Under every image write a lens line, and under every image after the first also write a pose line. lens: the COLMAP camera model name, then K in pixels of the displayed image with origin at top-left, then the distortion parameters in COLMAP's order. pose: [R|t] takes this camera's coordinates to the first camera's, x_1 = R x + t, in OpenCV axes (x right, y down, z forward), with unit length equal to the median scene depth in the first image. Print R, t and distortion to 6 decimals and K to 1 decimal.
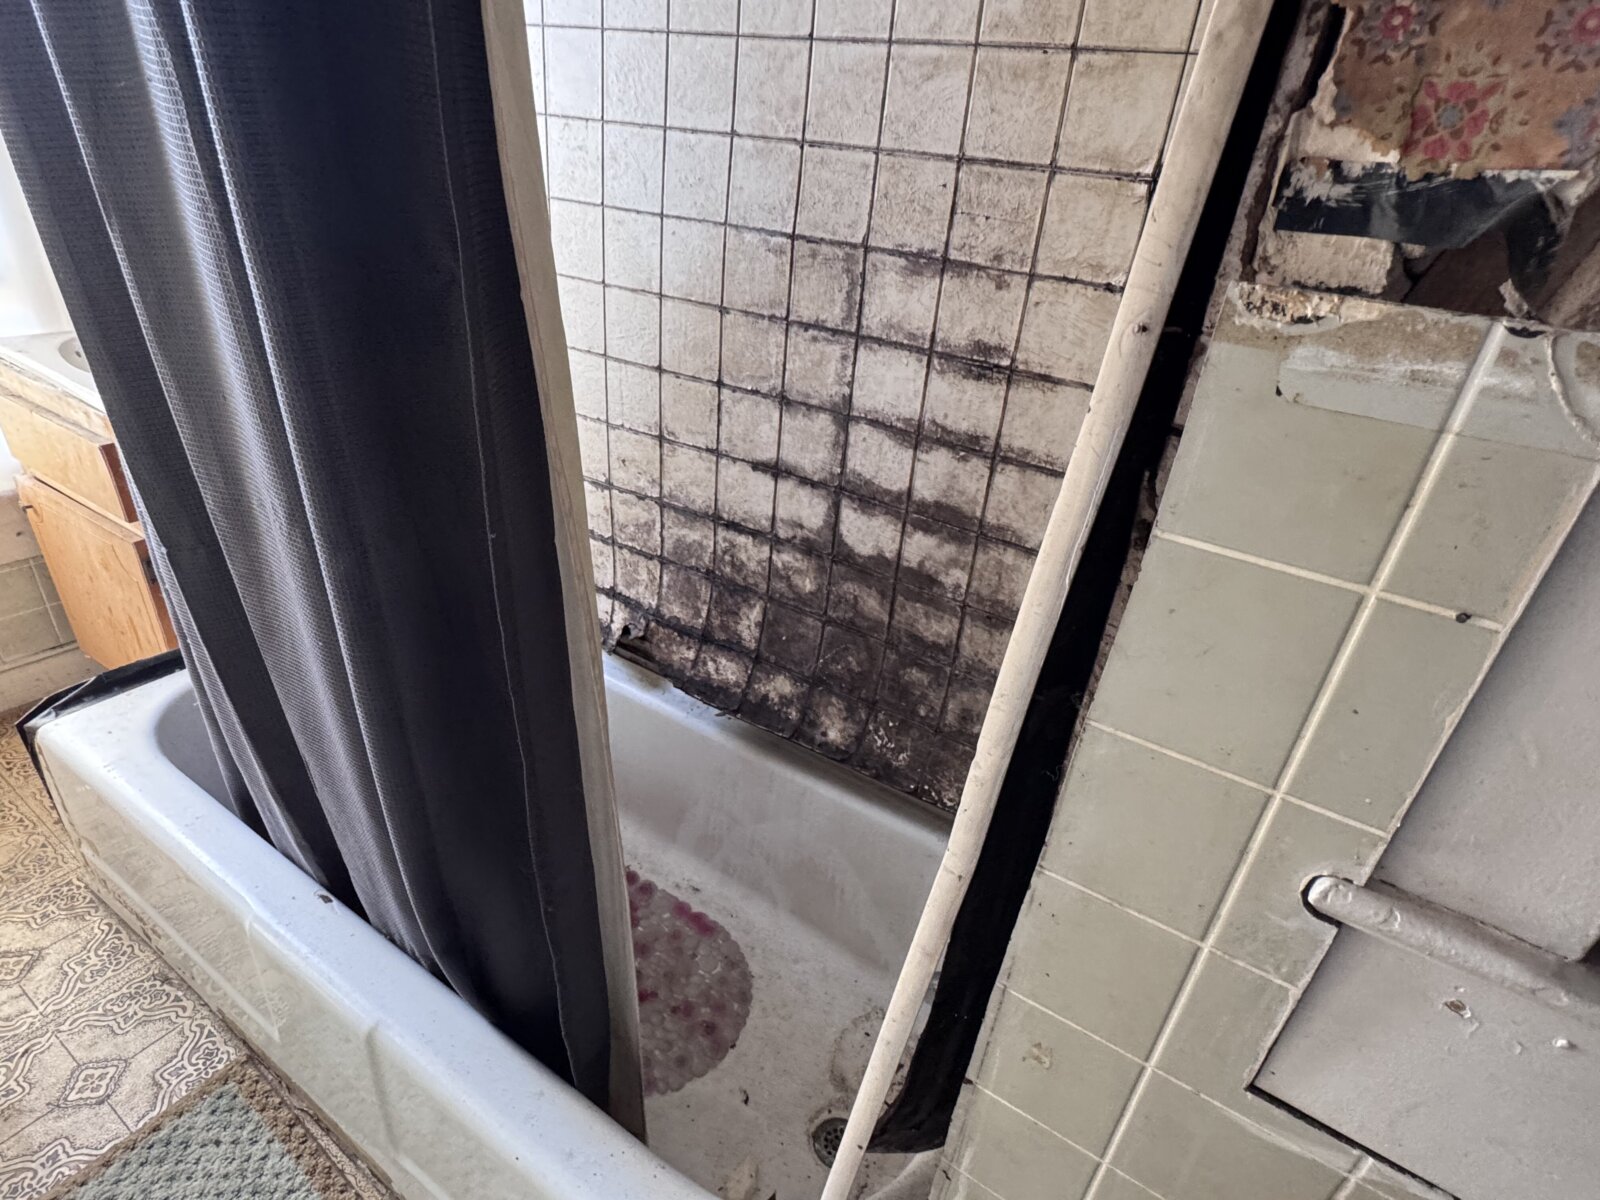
lens RADIAL K [[839.9, 0, 807.1], [0, 839.9, 607.1], [0, 0, 1]] dist [-0.000298, -0.000030]
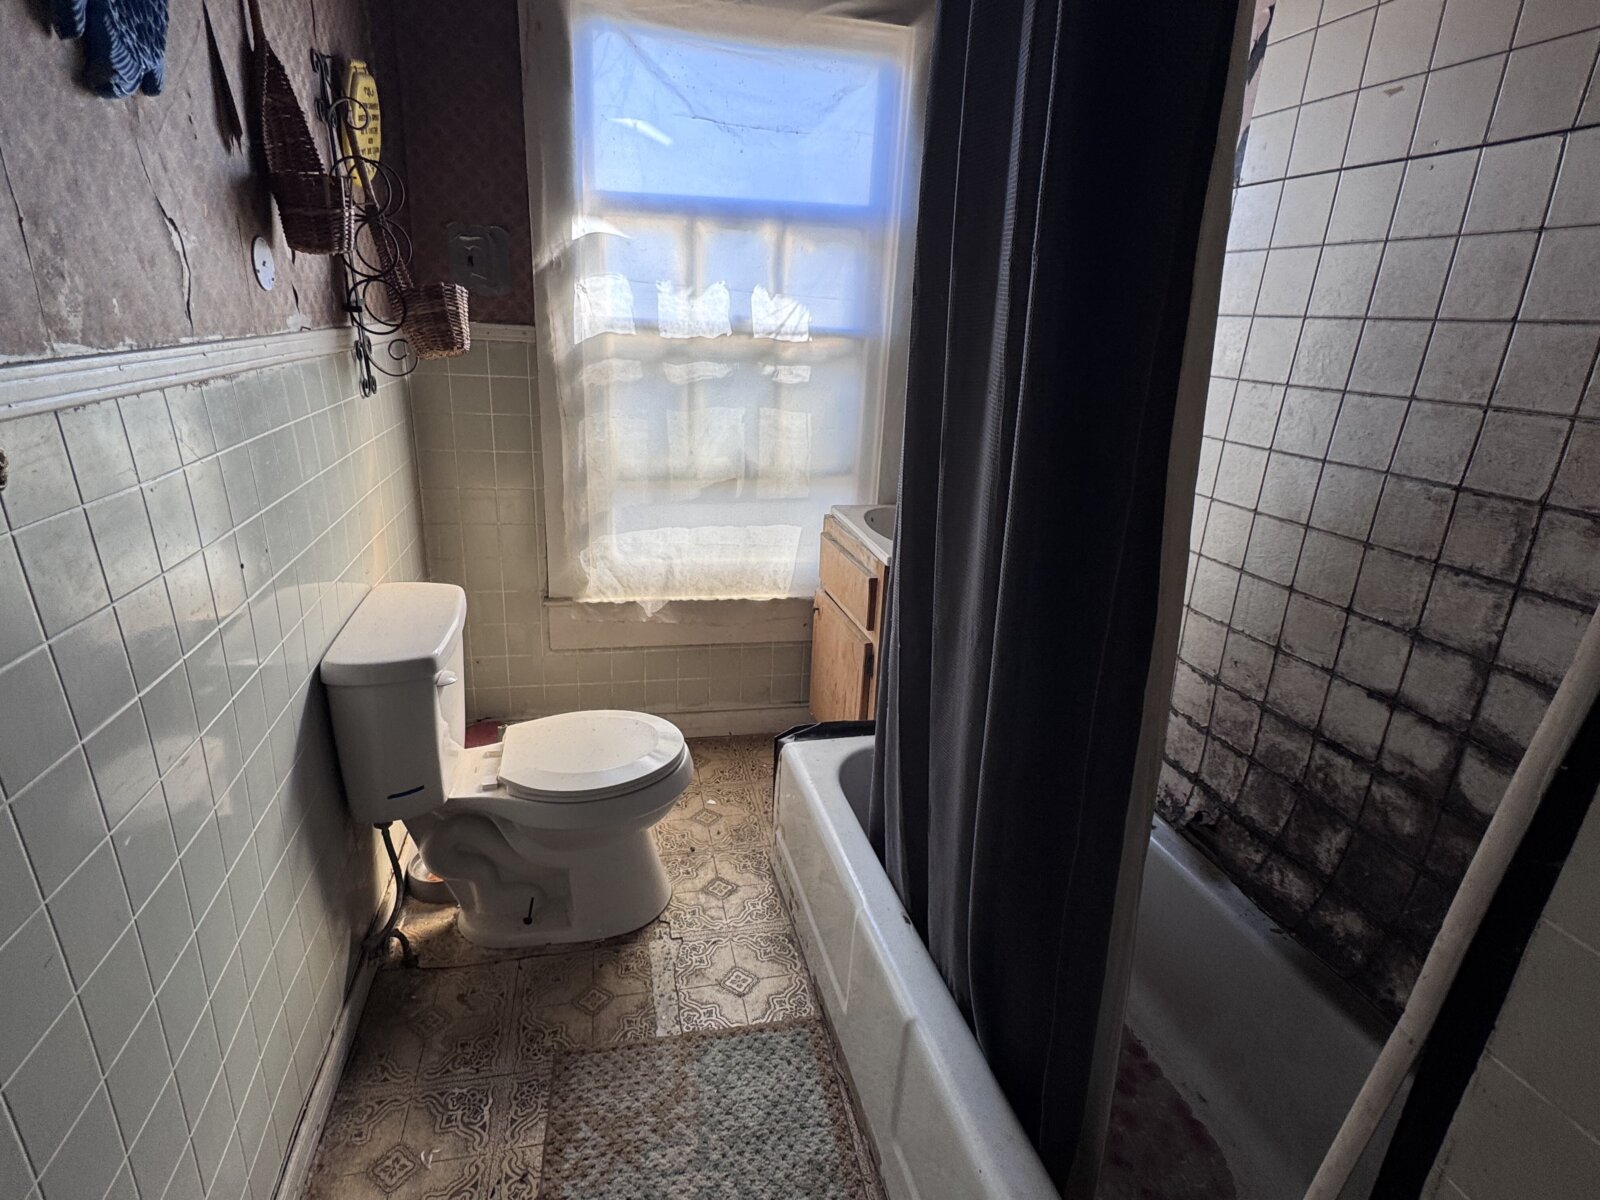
lens RADIAL K [[839.9, 0, 807.1], [0, 839.9, 607.1], [0, 0, 1]] dist [-0.000298, -0.000030]
pose [[0.733810, 0.171532, -0.657343, 0.092474], [-0.314639, 0.943379, -0.105068, 0.057815], [0.602101, 0.283925, 0.746231, -0.207985]]
